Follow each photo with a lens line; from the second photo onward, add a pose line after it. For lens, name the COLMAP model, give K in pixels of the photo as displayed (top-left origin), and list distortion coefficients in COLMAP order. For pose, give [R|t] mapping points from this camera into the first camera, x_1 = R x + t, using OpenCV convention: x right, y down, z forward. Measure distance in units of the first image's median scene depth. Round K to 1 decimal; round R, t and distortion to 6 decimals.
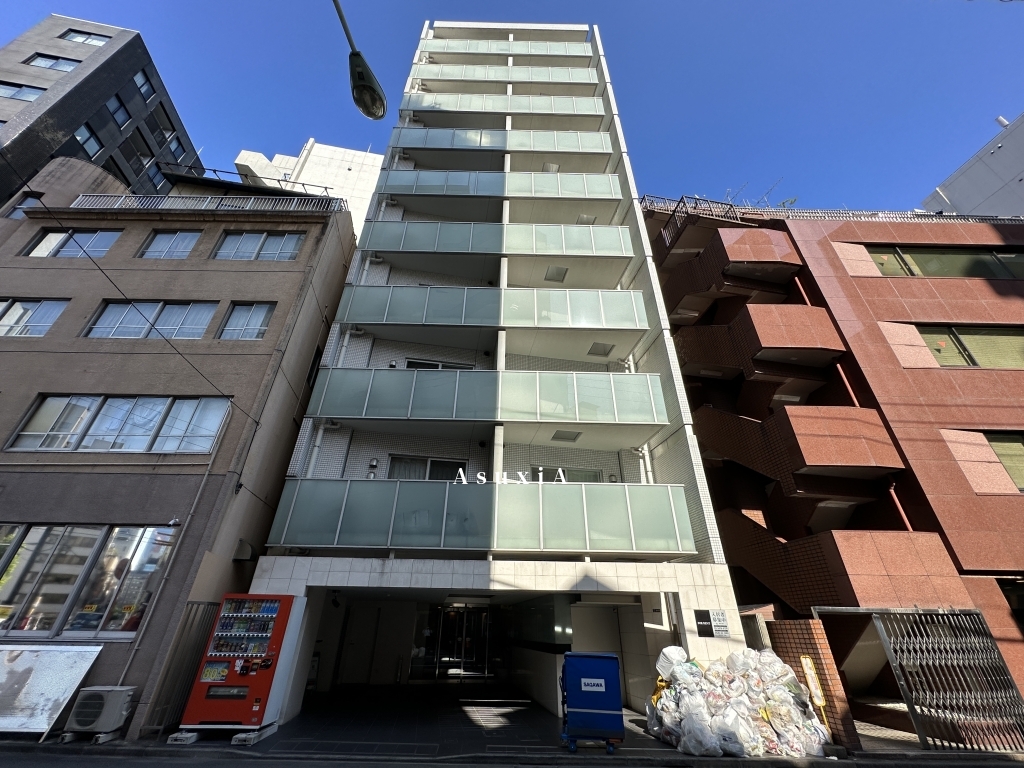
lens RADIAL K [[409.5, 0, 512.0], [0, 409.5, 384.0], [0, 0, 1]] dist [-0.002639, 0.000156]
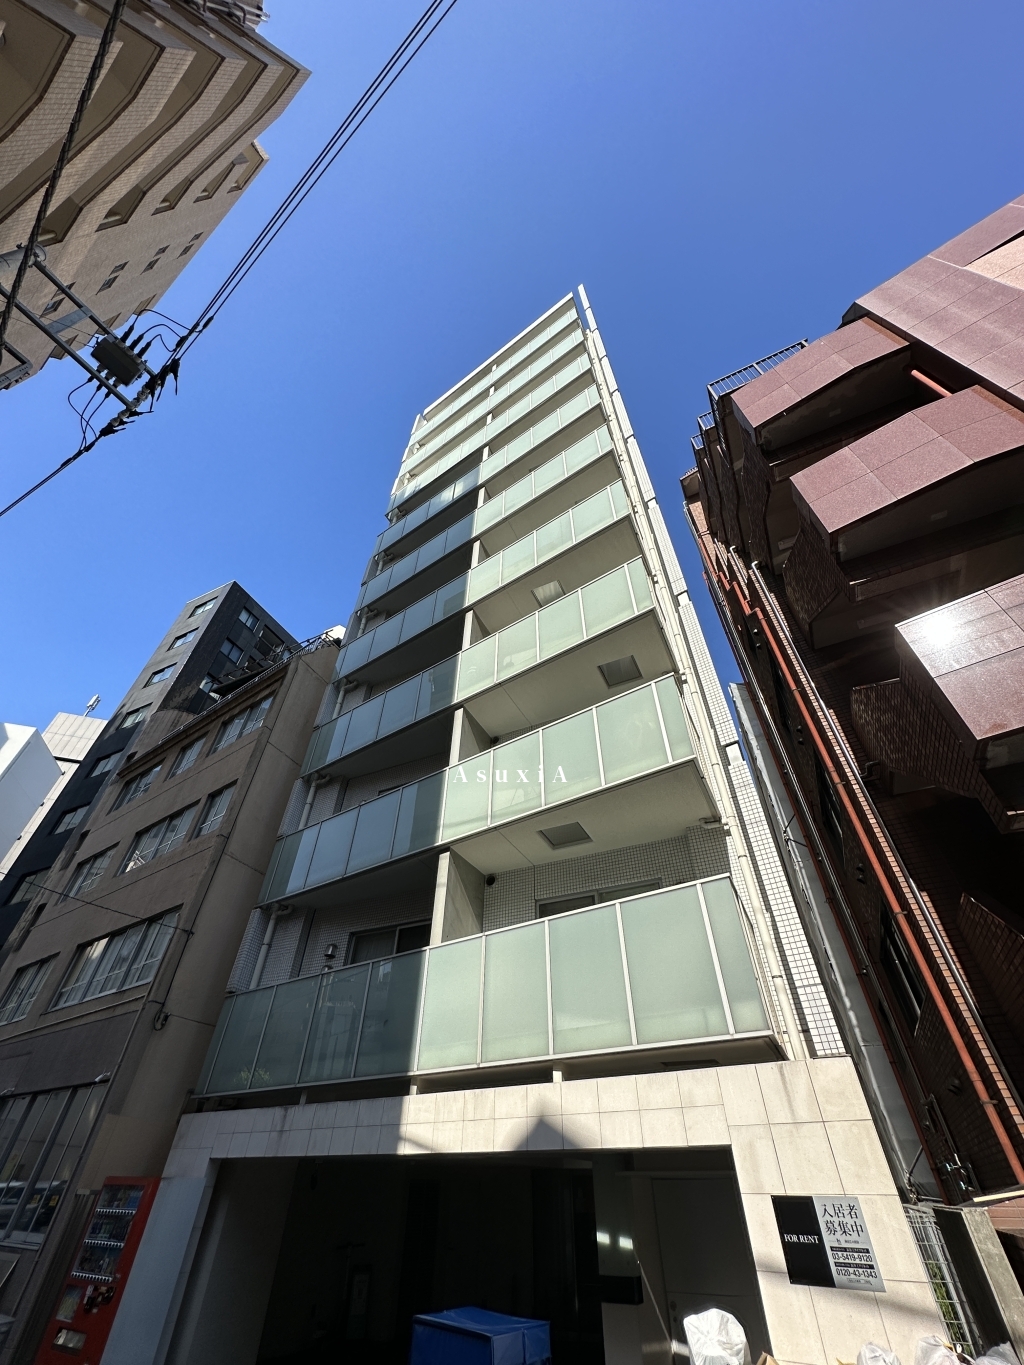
lens RADIAL K [[547.7, 0, 514.5], [0, 547.7, 682.7], [0, 0, 1]] dist [-0.003262, 0.000148]
pose [[0.808516, -0.405960, -0.426027, 0.563070], [0.302147, 0.907615, -0.291448, 0.153963], [0.504985, 0.106917, 0.856480, 0.315384]]
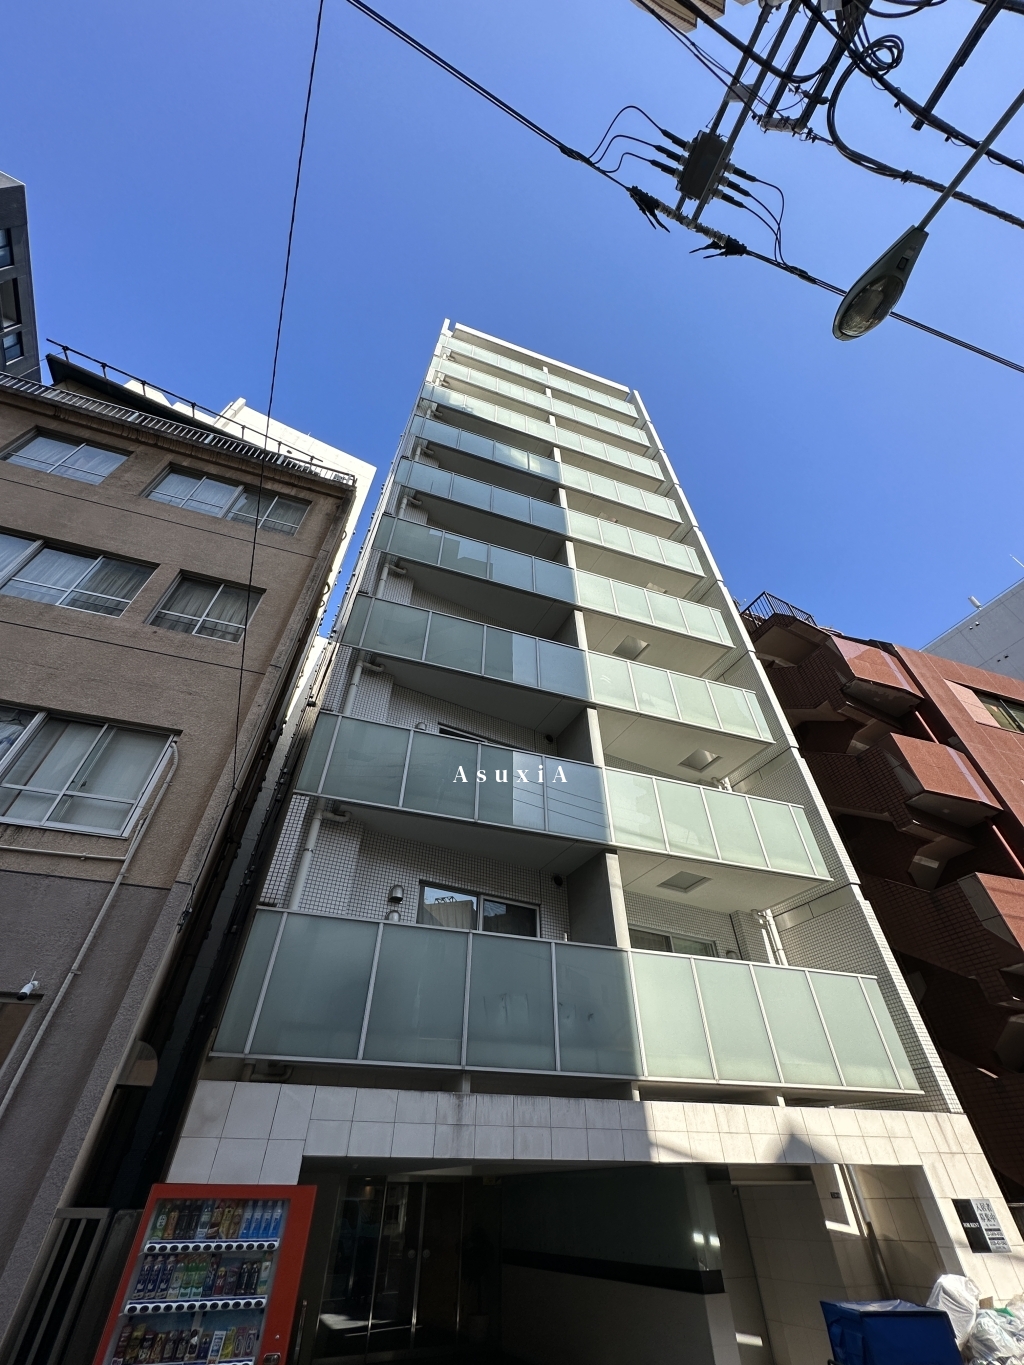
lens RADIAL K [[545.8, 0, 512.0], [0, 545.8, 682.5], [0, 0, 1]] dist [-0.002639, 0.000156]
pose [[0.953332, 0.196054, 0.229609, -0.448025], [-0.141503, 0.961925, -0.233833, 0.072314], [-0.266710, 0.190431, 0.944776, 0.210625]]
